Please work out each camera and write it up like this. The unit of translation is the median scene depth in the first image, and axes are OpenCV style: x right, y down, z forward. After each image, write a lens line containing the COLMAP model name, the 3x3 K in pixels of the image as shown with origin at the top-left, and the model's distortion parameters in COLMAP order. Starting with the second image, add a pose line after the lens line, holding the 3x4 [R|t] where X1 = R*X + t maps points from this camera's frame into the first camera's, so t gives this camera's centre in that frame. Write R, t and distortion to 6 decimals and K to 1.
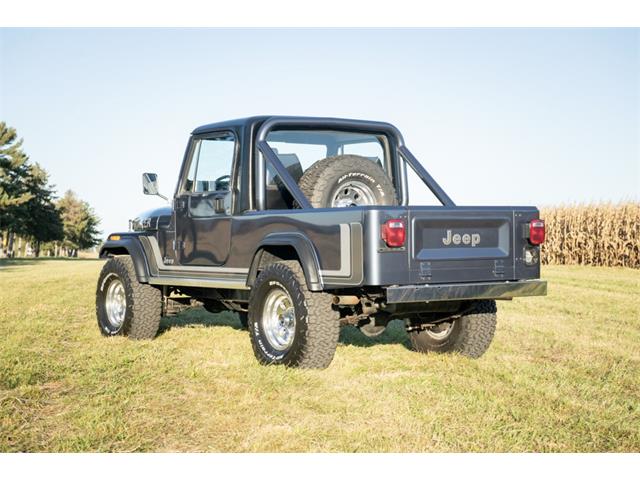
lens RADIAL K [[1158.9, 0, 320.0], [0, 1158.9, 240.0], [0, 0, 1]] dist [0.027848, 0.095990]
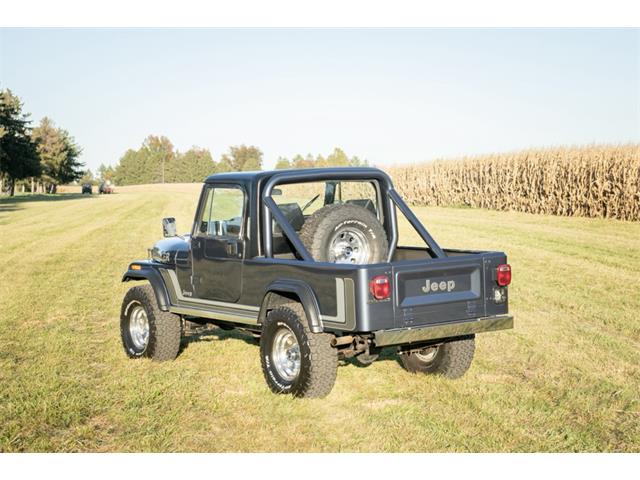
lens RADIAL K [[1317.0, 0, 354.2], [0, 1317.0, 237.0], [0, 0, 1]] dist [0.058631, -0.193345]
pose [[0.999574, -0.024967, 0.015086, 0.014634], [0.024103, 0.998195, 0.055002, -0.112220], [-0.016432, -0.054615, 0.998372, -0.300457]]
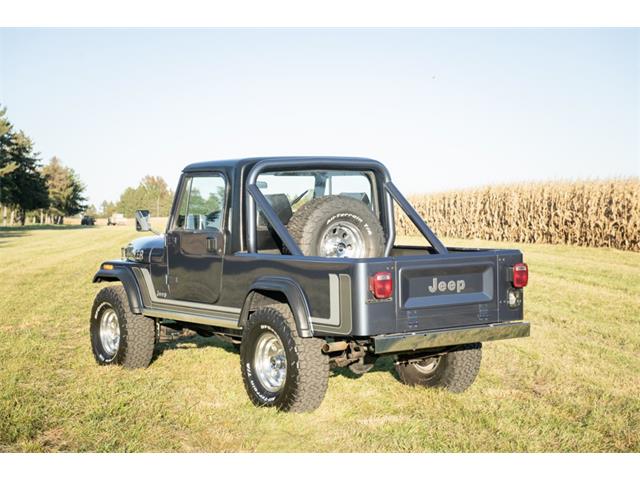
lens RADIAL K [[1163.4, 0, 320.0], [0, 1163.4, 240.0], [0, 0, 1]] dist [0.038014, -0.004949]
pose [[0.999904, -0.008953, 0.010600, -0.001318], [0.008617, 0.999472, 0.031344, -0.066236], [-0.010875, -0.031249, 0.999452, -0.028855]]
